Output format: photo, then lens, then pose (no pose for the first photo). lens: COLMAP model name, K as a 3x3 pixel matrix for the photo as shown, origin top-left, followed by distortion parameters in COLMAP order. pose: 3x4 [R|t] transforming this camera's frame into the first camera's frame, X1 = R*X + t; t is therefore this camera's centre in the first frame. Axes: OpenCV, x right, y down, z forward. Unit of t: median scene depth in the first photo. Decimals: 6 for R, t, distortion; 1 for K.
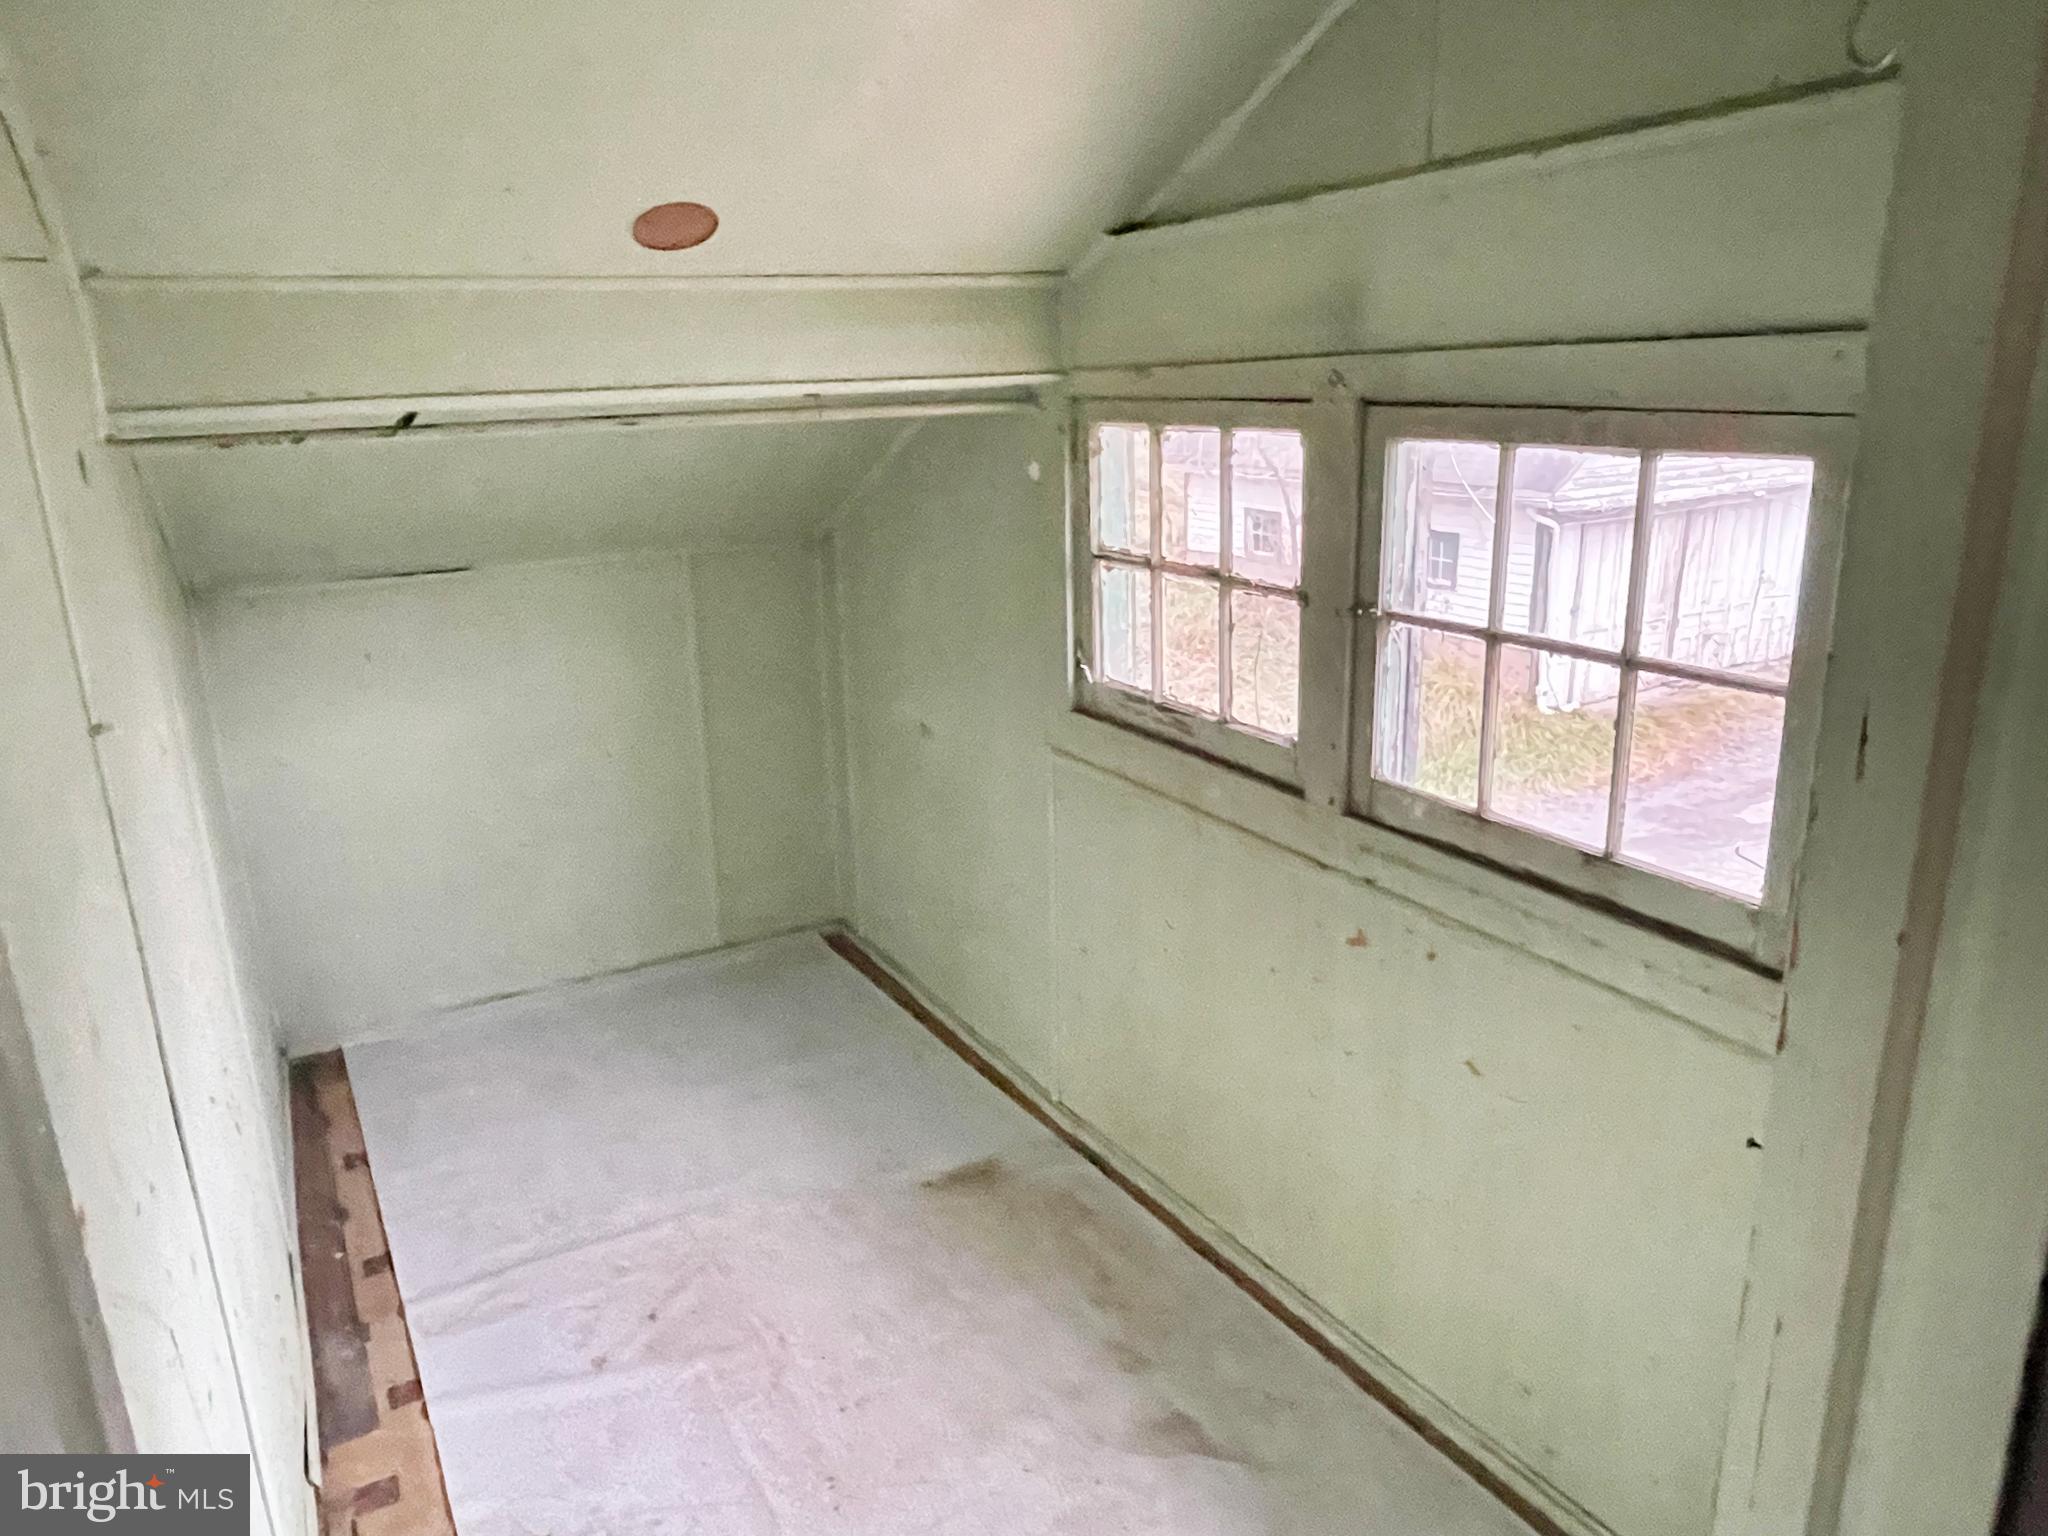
lens RADIAL K [[1389.1, 0, 1021.7], [0, 1389.1, 771.0], [0, 0, 1]] dist [0.024328, -0.036540]
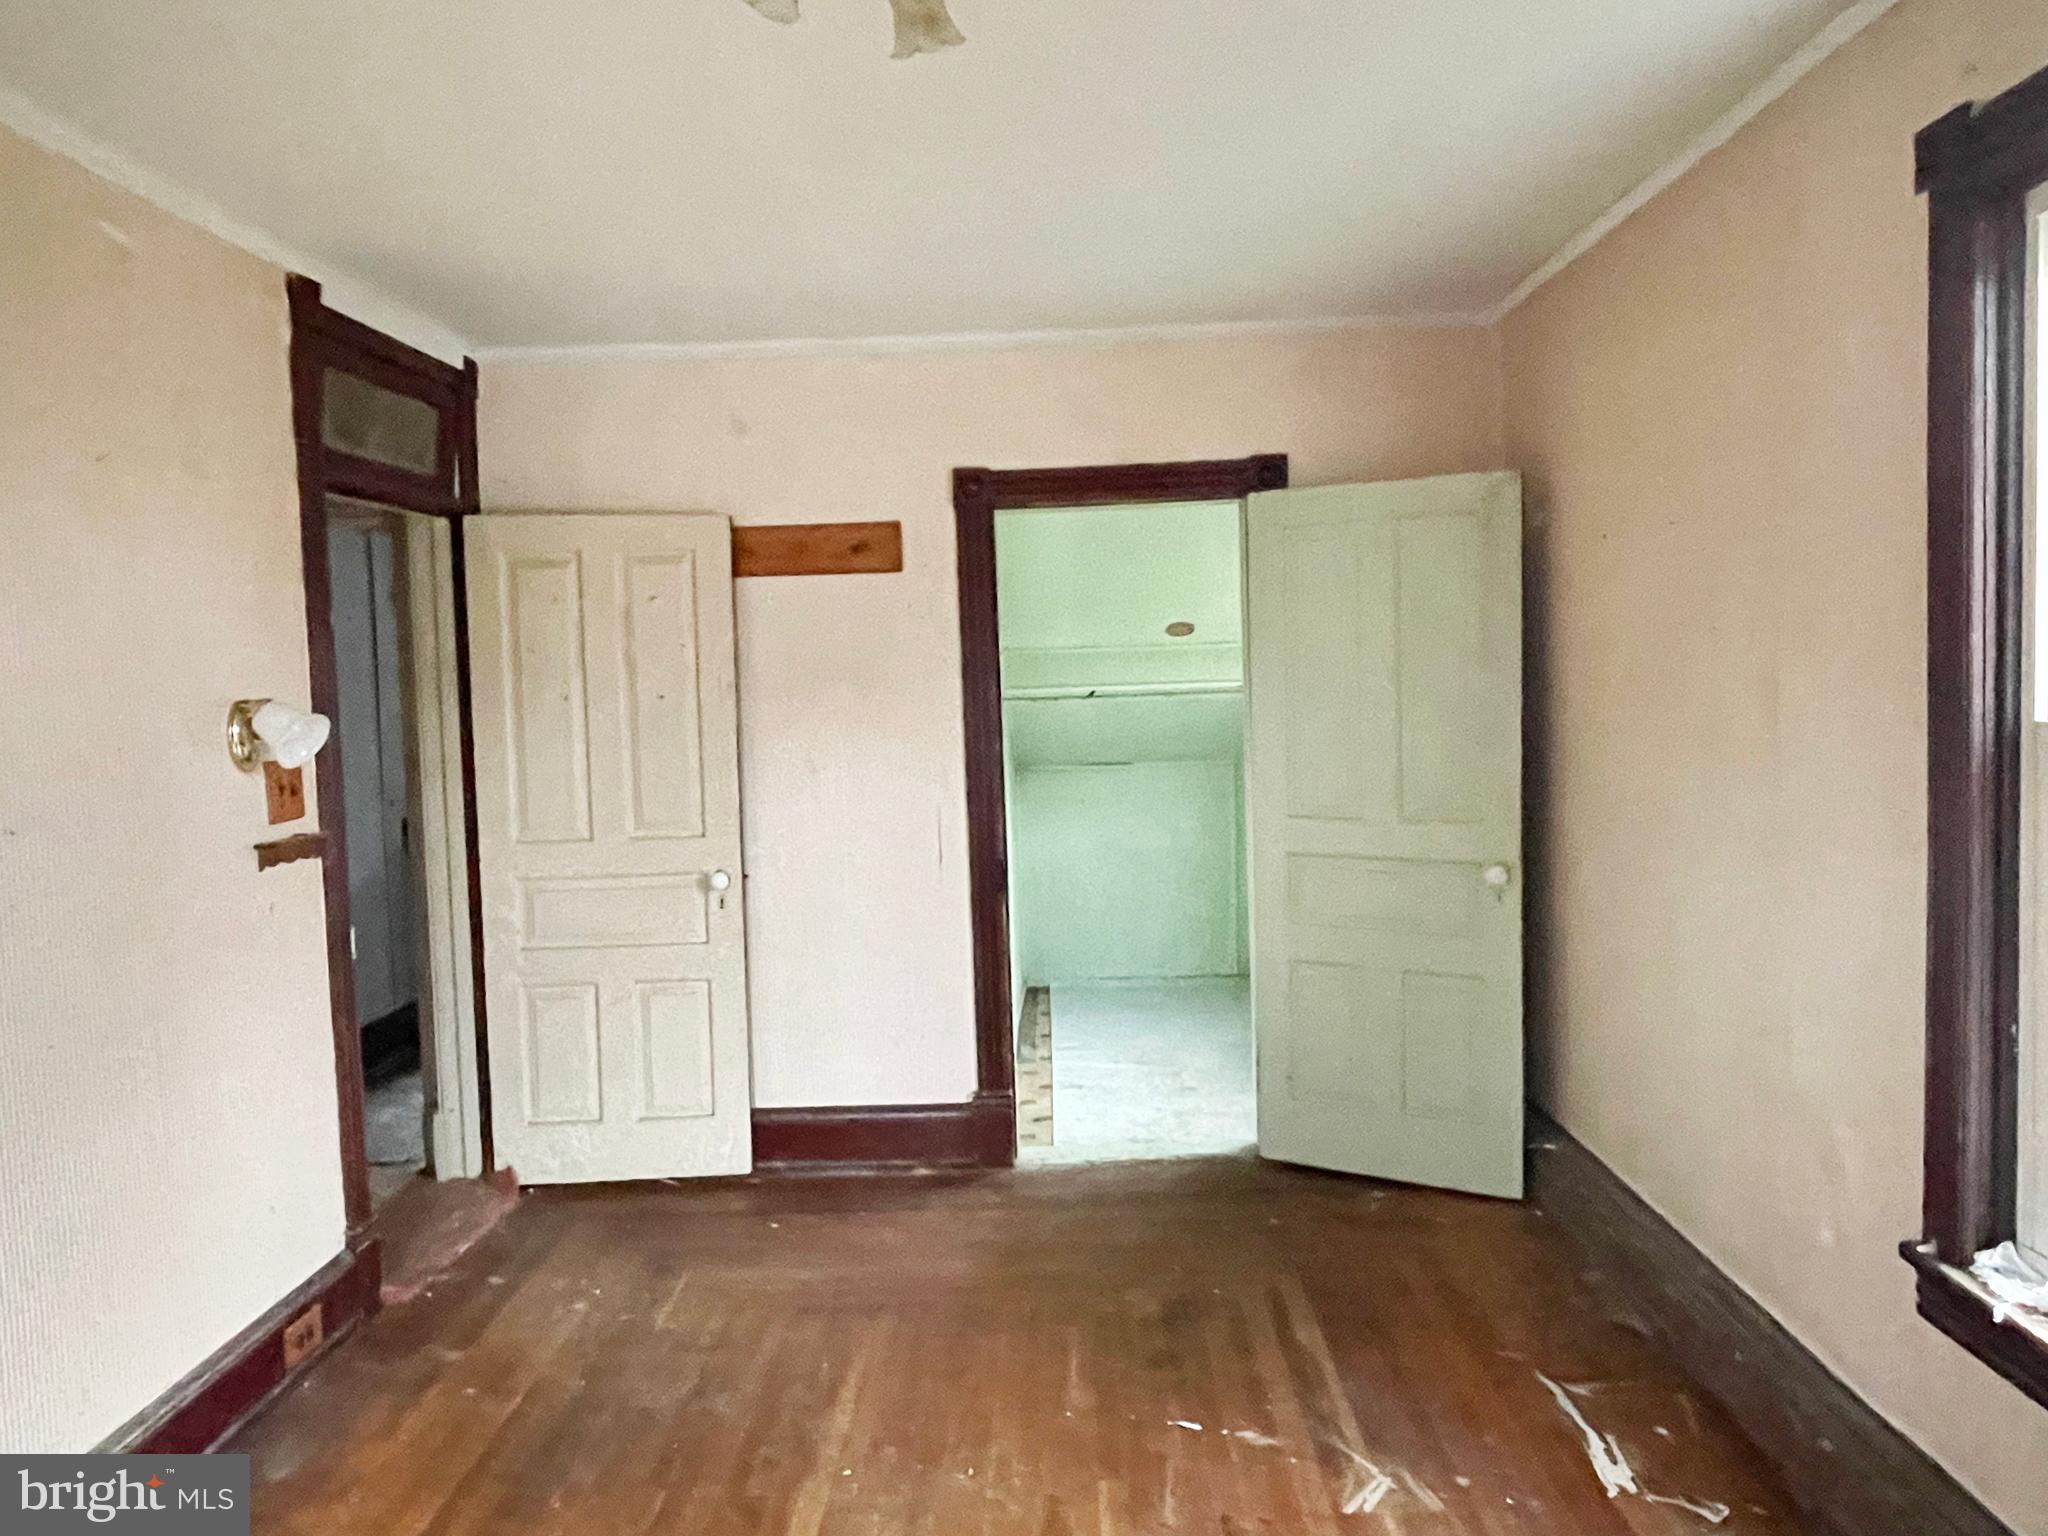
lens RADIAL K [[1389.1, 0, 1025.3], [0, 1389.1, 760.8], [0, 0, 1]] dist [0.024328, -0.036540]
pose [[0.855177, 0.046166, -0.516276, 0.854764], [-0.144798, 0.977650, -0.152425, 0.308693], [0.497701, 0.205106, 0.842749, -1.323718]]
